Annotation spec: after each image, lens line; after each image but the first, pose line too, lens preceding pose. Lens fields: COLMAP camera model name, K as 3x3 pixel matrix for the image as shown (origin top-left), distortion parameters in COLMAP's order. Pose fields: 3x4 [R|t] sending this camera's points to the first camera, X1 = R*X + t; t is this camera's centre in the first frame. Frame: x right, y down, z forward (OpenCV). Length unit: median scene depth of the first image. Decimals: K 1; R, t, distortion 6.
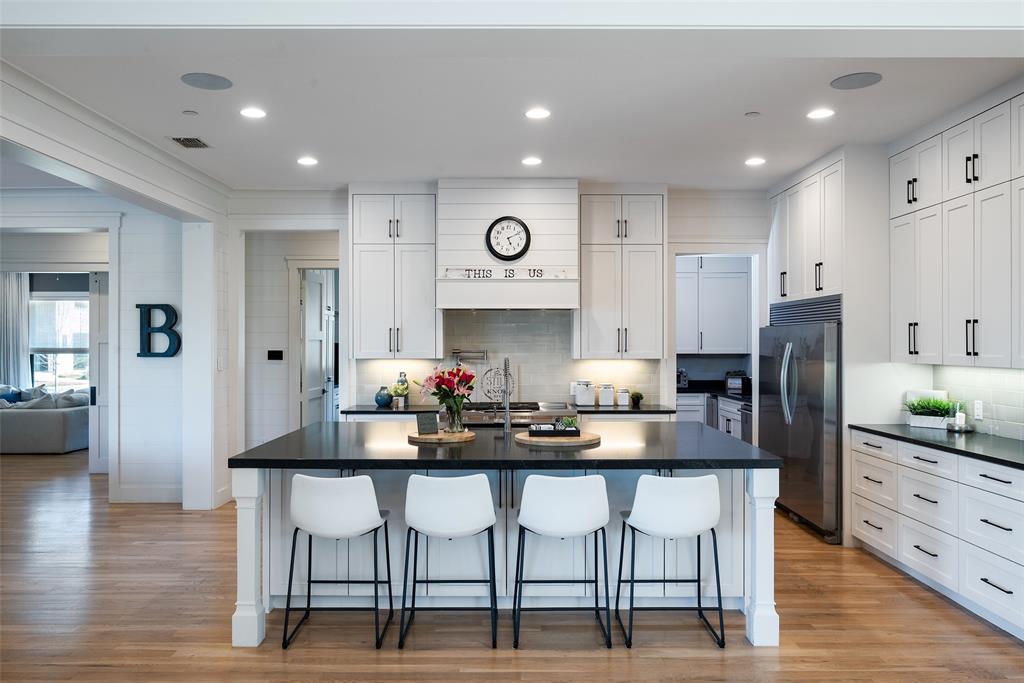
lens RADIAL K [[745.1, 0, 508.9], [0, 745.1, 344.8], [0, 0, 1]] dist [-0.001054, -0.004514]
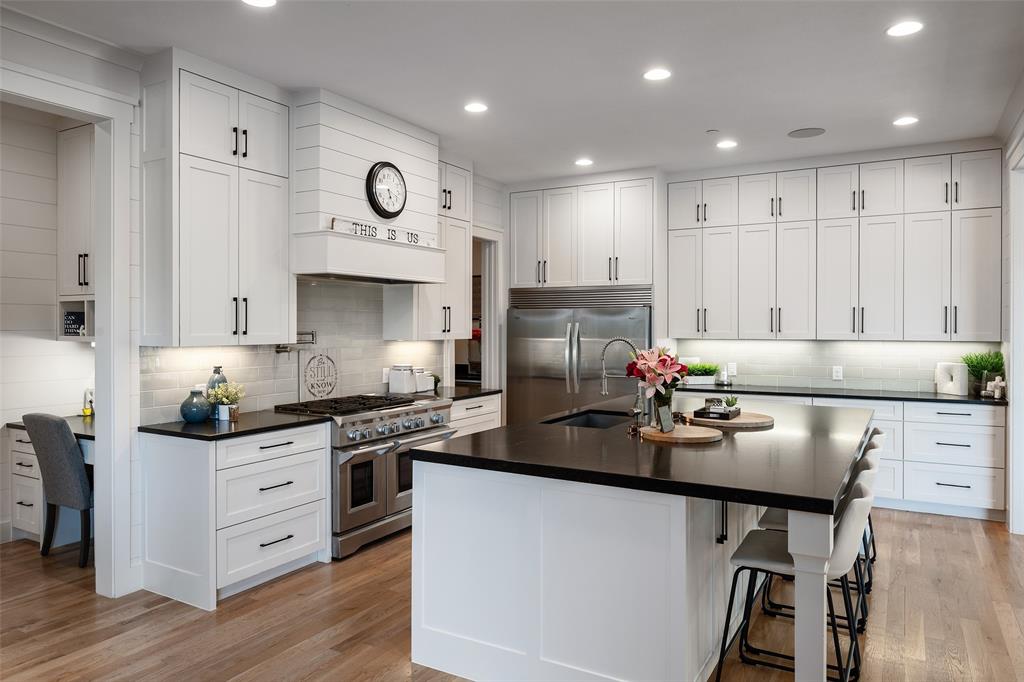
lens RADIAL K [[693.1, 0, 508.4], [0, 693.1, 318.4], [0, 0, 1]] dist [0.009515, 0.001532]
pose [[0.500518, 0.010293, 0.865665, -0.570924], [-0.001425, 0.999938, -0.011066, 0.002028], [-0.865725, 0.004304, 0.500501, 0.514130]]
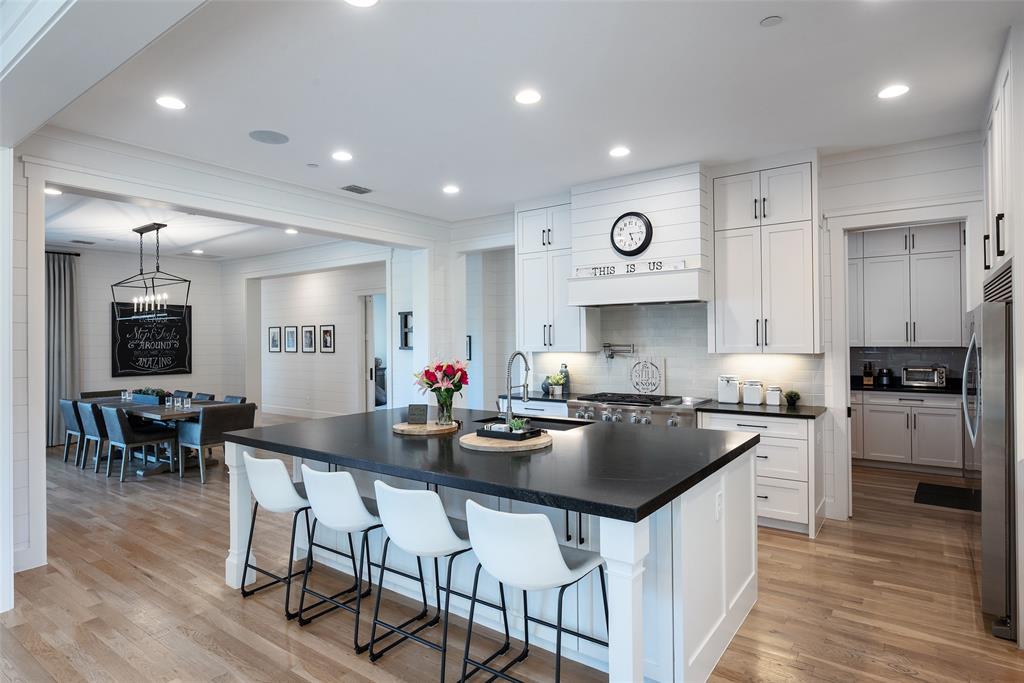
lens RADIAL K [[558.7, 0, 515.6], [0, 558.7, 335.8], [0, 0, 1]] dist [-0.003391, 0.002101]
pose [[0.809484, -0.011630, -0.587027, 0.314582], [0.008260, 0.999930, -0.008420, 0.001065], [0.587084, 0.001967, 0.809523, 0.289684]]
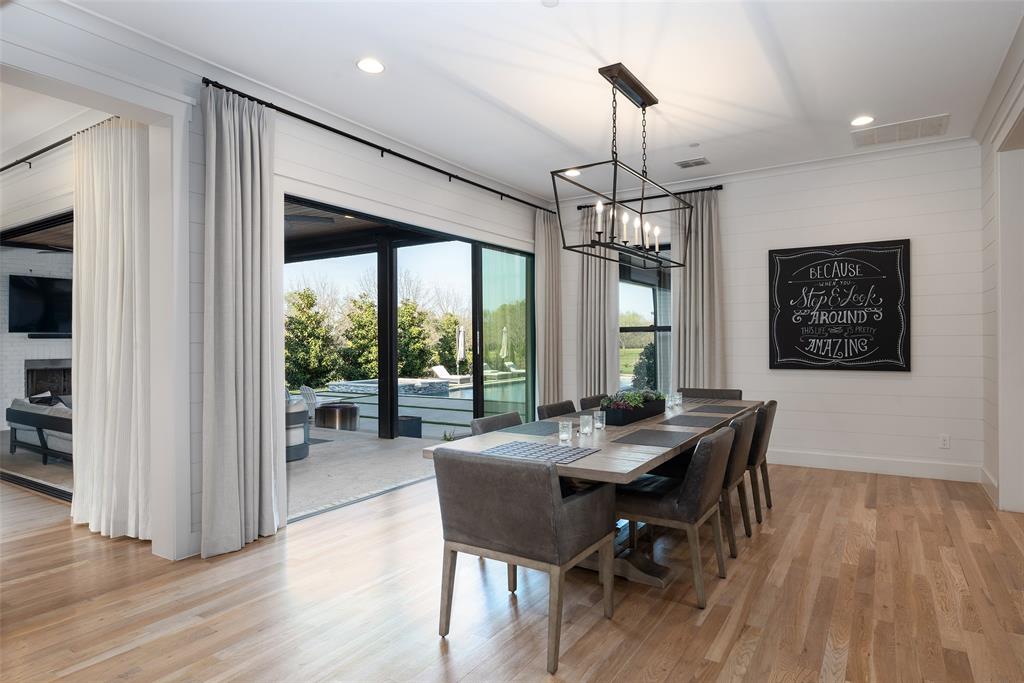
lens RADIAL K [[558.7, 0, 549.1], [0, 558.7, 339.1], [0, 0, 1]] dist [-0.003391, 0.002101]
pose [[-0.520538, -0.000328, -0.853838, -0.344788], [0.006062, 0.999973, -0.004079, 0.037529], [0.853817, -0.007299, -0.520522, 0.955941]]
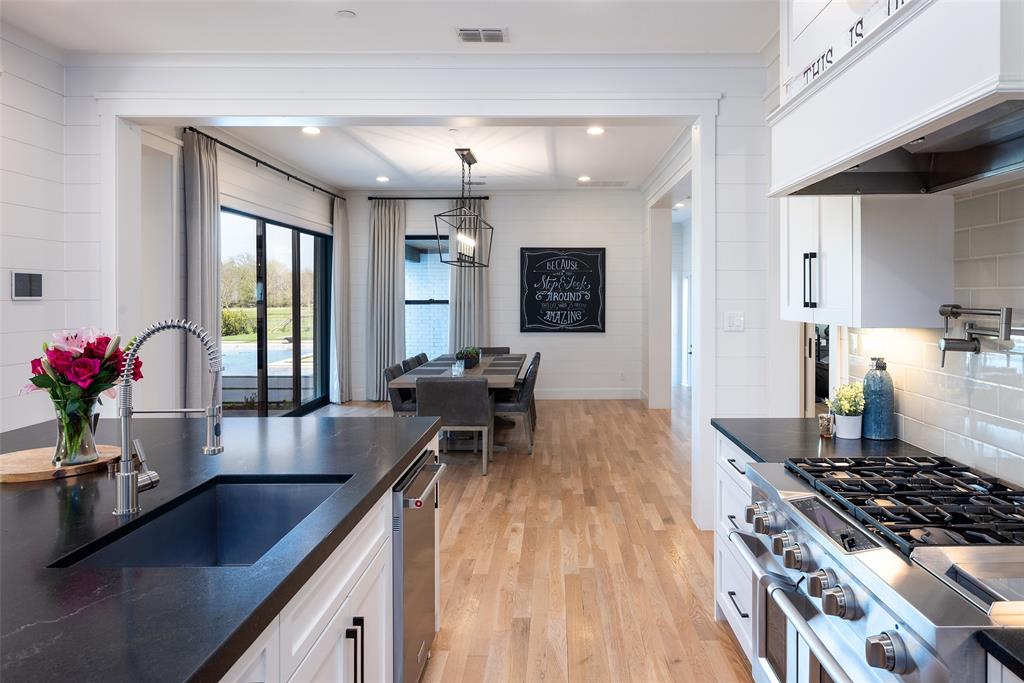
lens RADIAL K [[711.7, 0, 546.2], [0, 711.7, 305.5], [0, 0, 1]] dist [0.001365, -0.000853]
pose [[-0.014380, 0.013749, -0.999802, 0.265853], [-0.001201, 0.999904, 0.013768, 0.003506], [0.999896, 0.001399, -0.014362, 0.876959]]
